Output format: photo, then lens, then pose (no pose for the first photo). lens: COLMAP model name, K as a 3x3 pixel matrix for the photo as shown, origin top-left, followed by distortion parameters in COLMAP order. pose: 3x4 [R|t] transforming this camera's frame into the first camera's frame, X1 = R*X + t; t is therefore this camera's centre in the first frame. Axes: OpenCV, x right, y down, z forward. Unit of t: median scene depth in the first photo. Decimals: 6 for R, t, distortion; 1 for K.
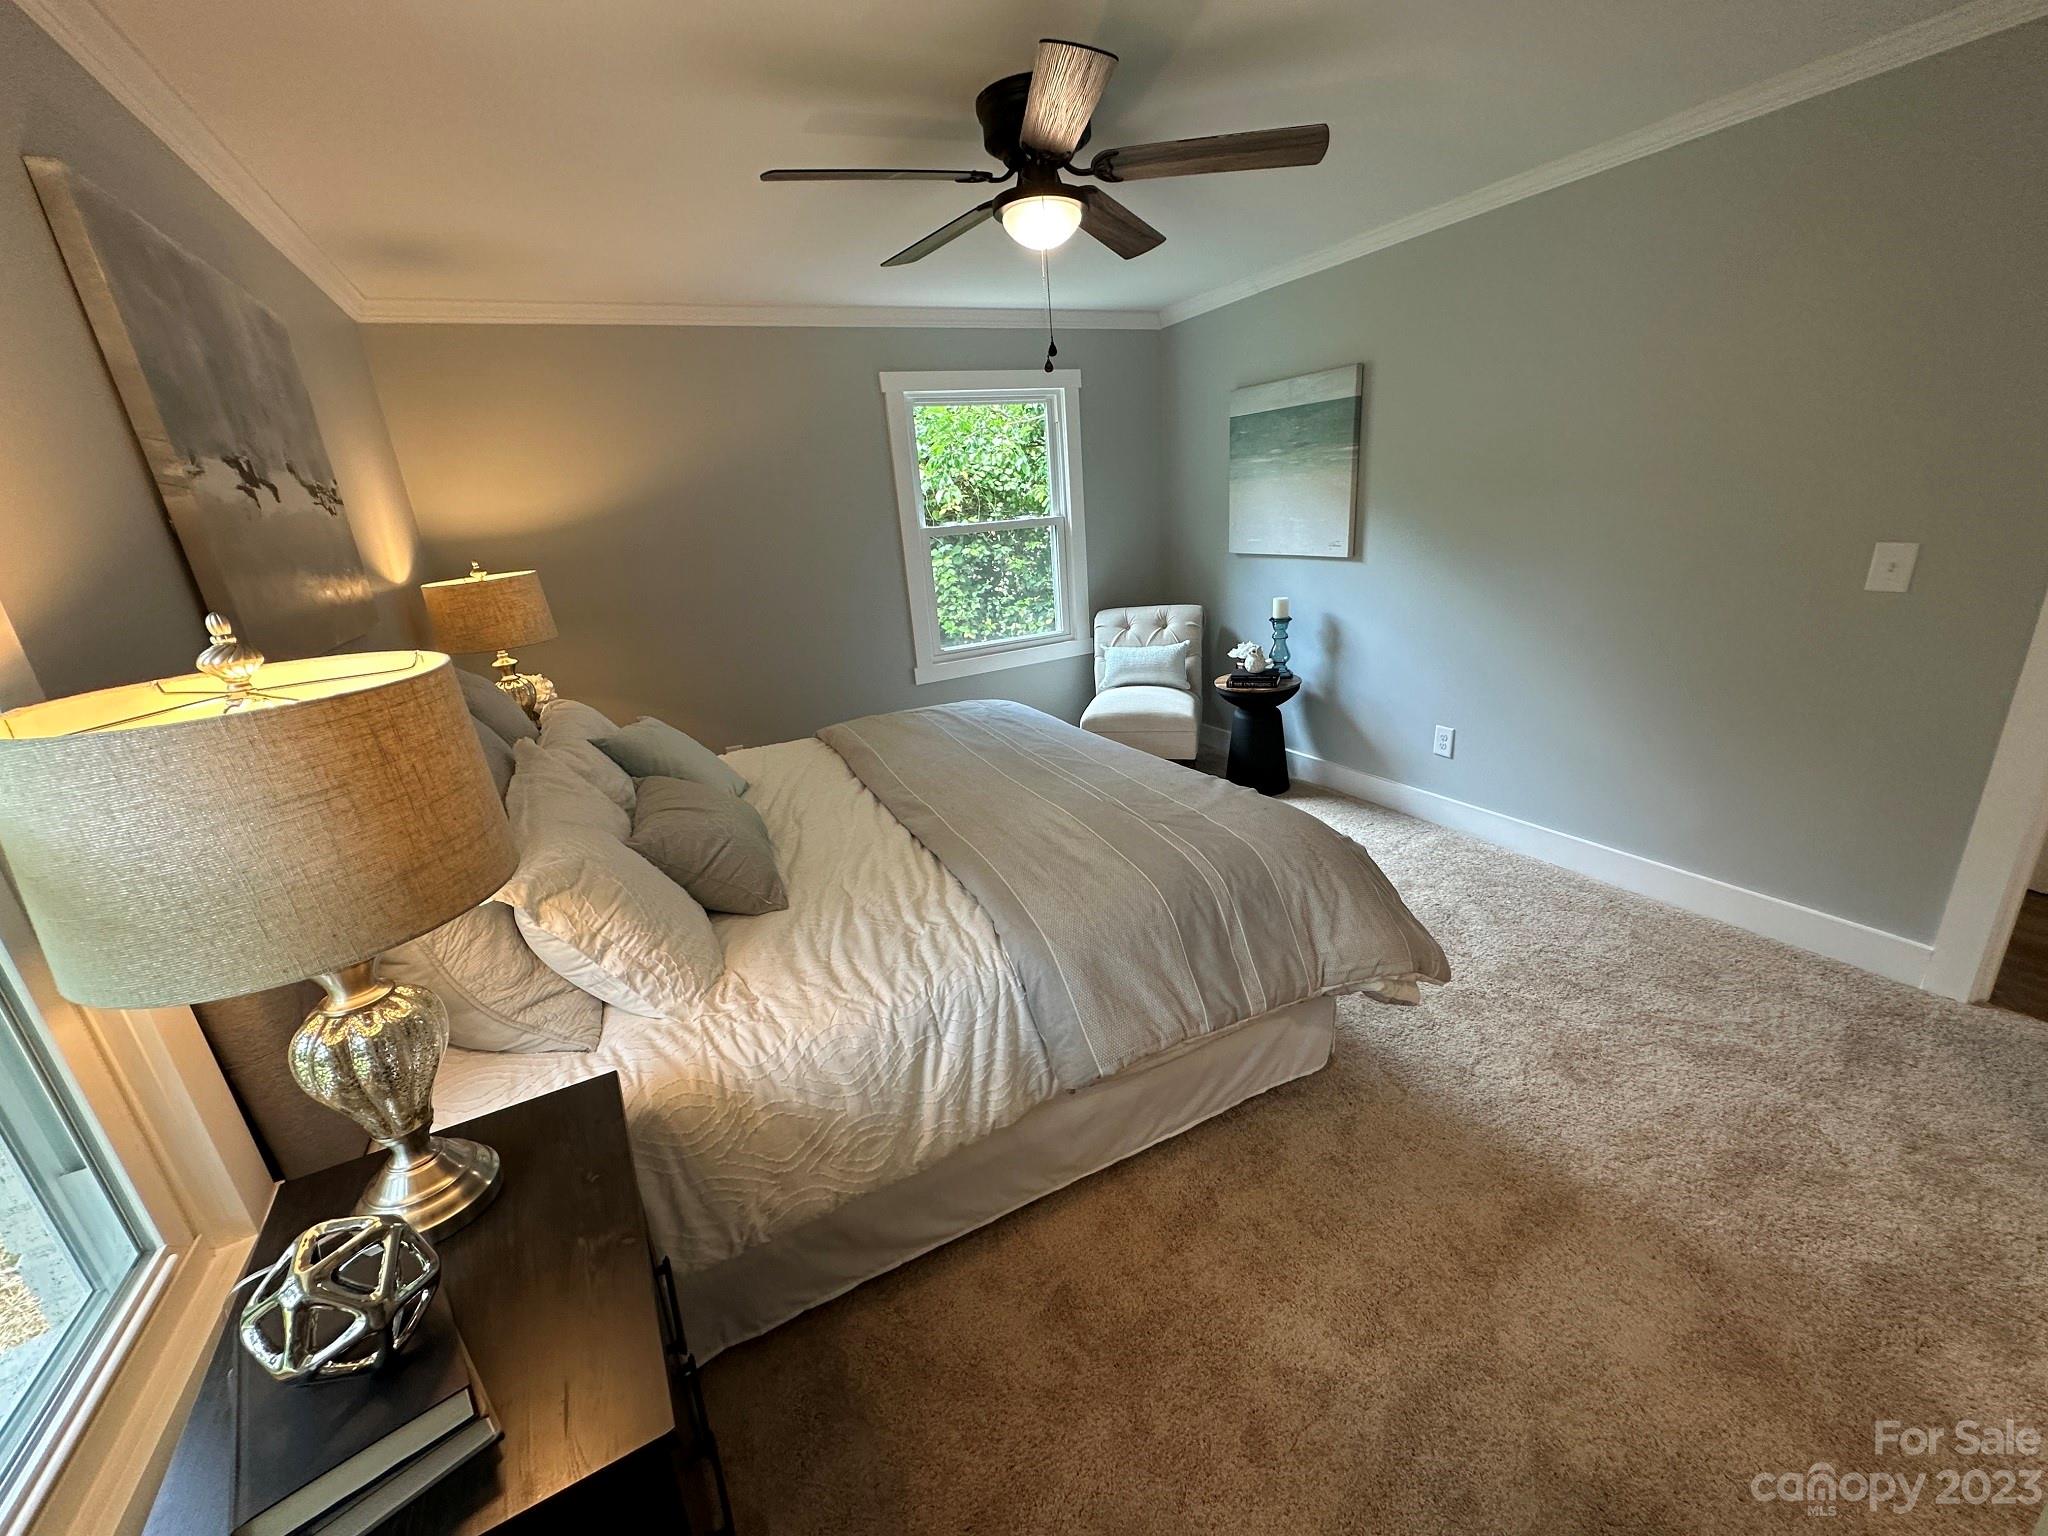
lens RADIAL K [[818.1, 0, 1007.7], [0, 818.1, 771.1], [0, 0, 1]] dist [-0.003252, 0.000735]
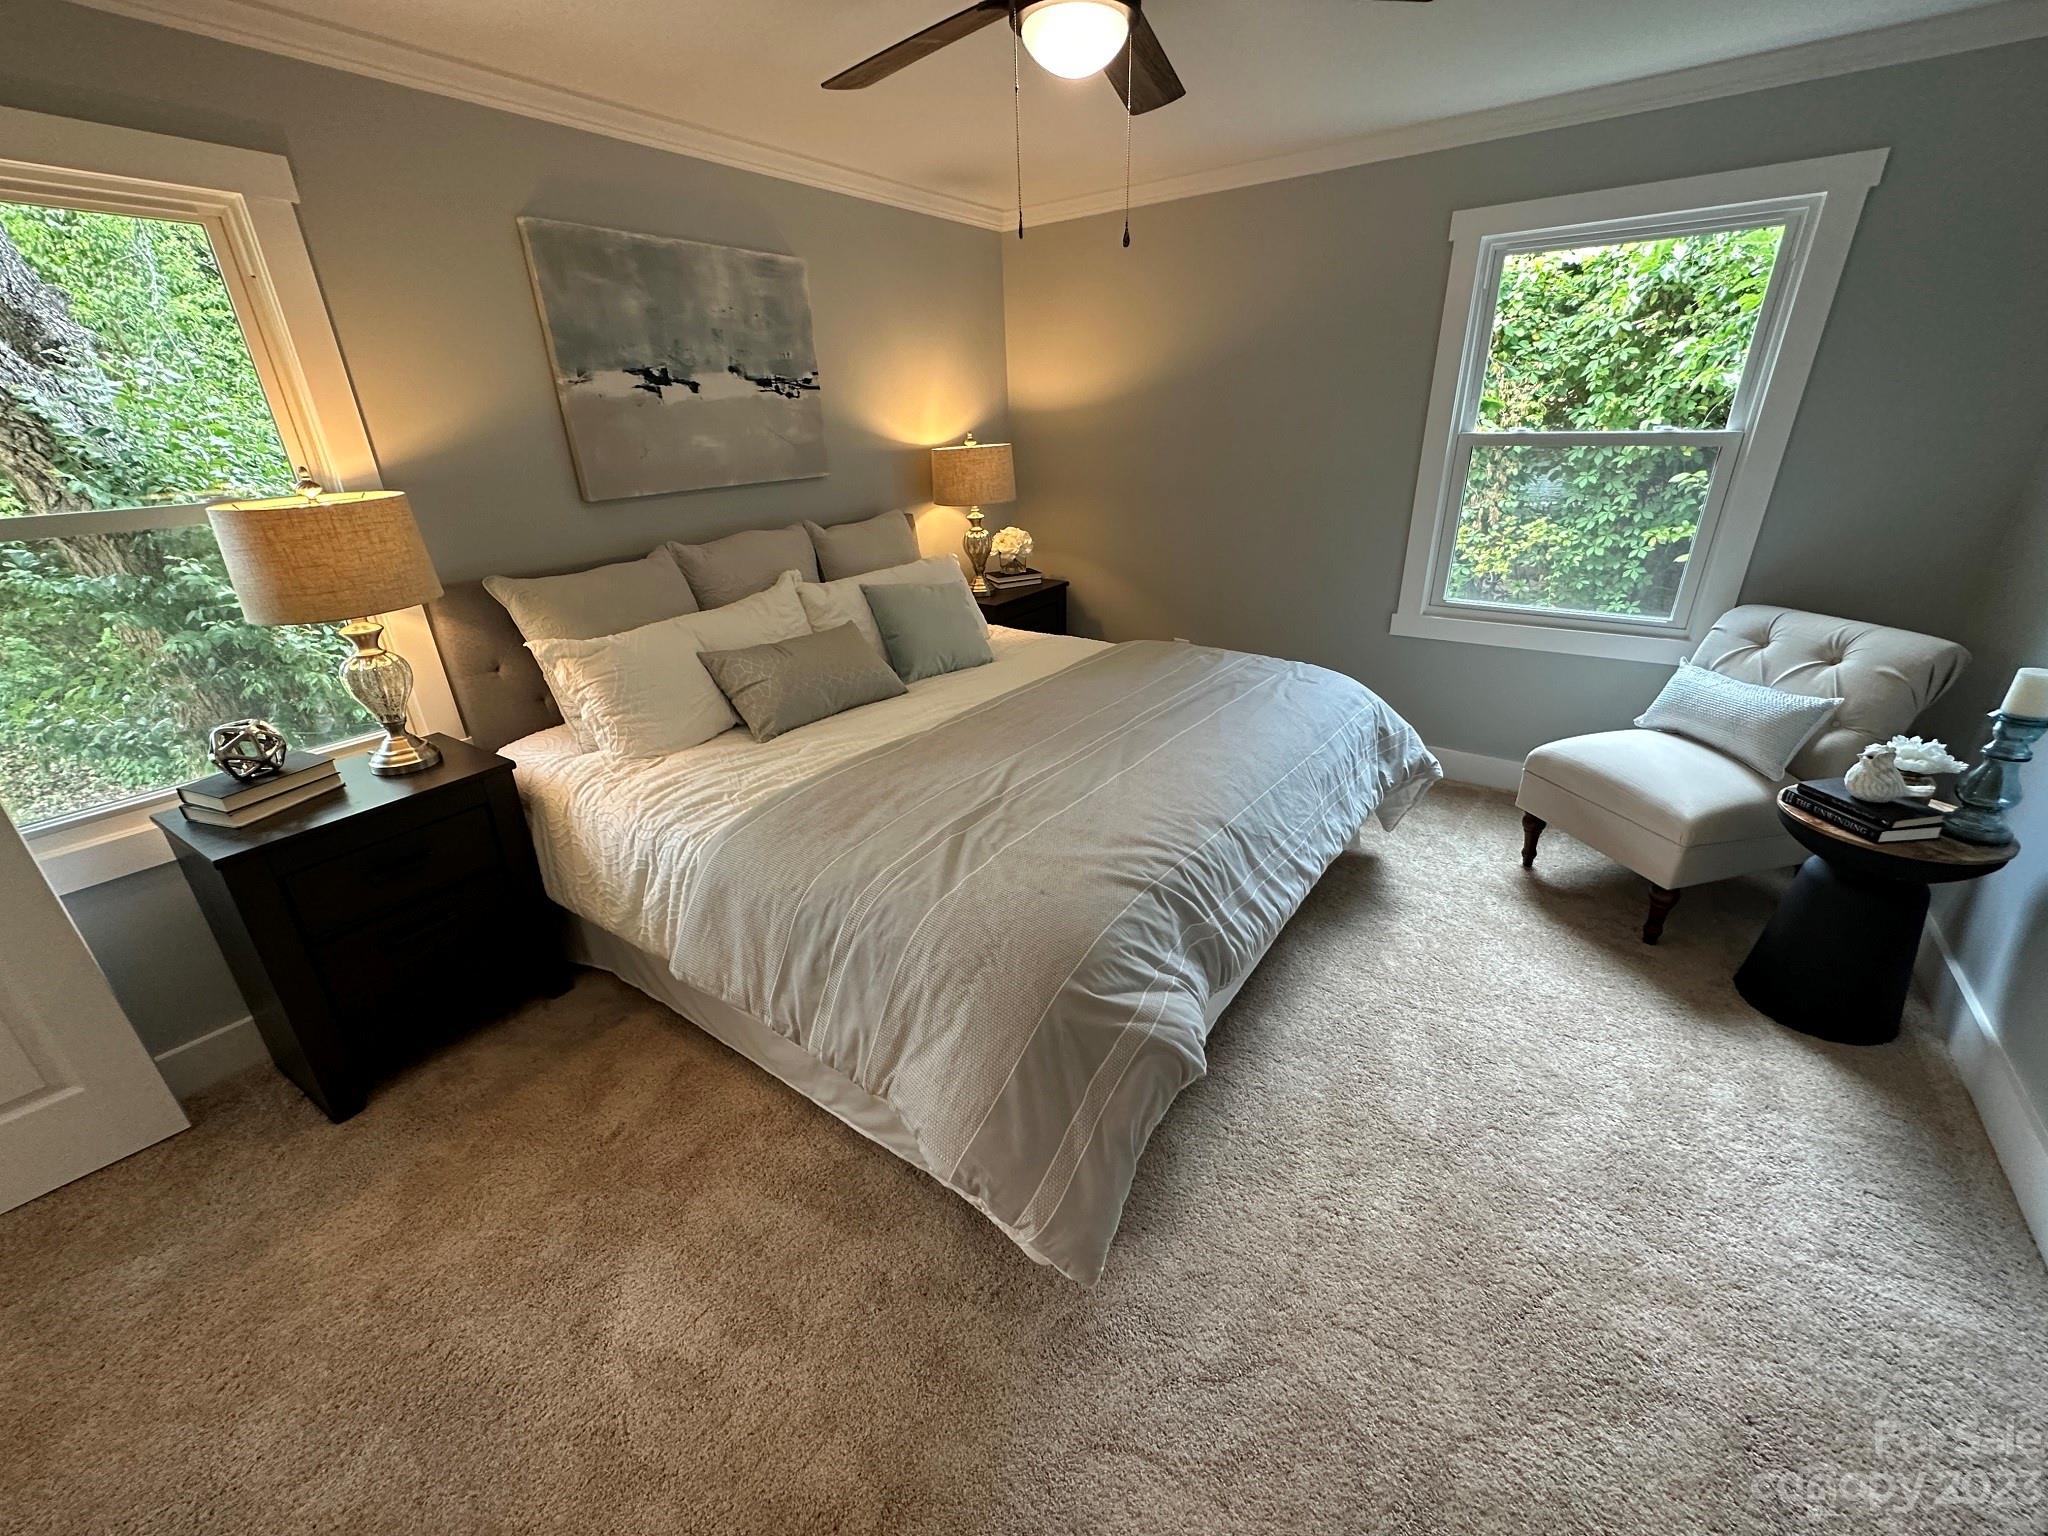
lens RADIAL K [[818.1, 0, 1017.8], [0, 818.1, 760.4], [0, 0, 1]] dist [-0.003252, 0.000735]
pose [[0.471417, 0.403808, -0.784031, 0.436580], [-0.283314, 0.911234, 0.298974, -0.142847], [0.835164, 0.081185, 0.543976, 0.304941]]
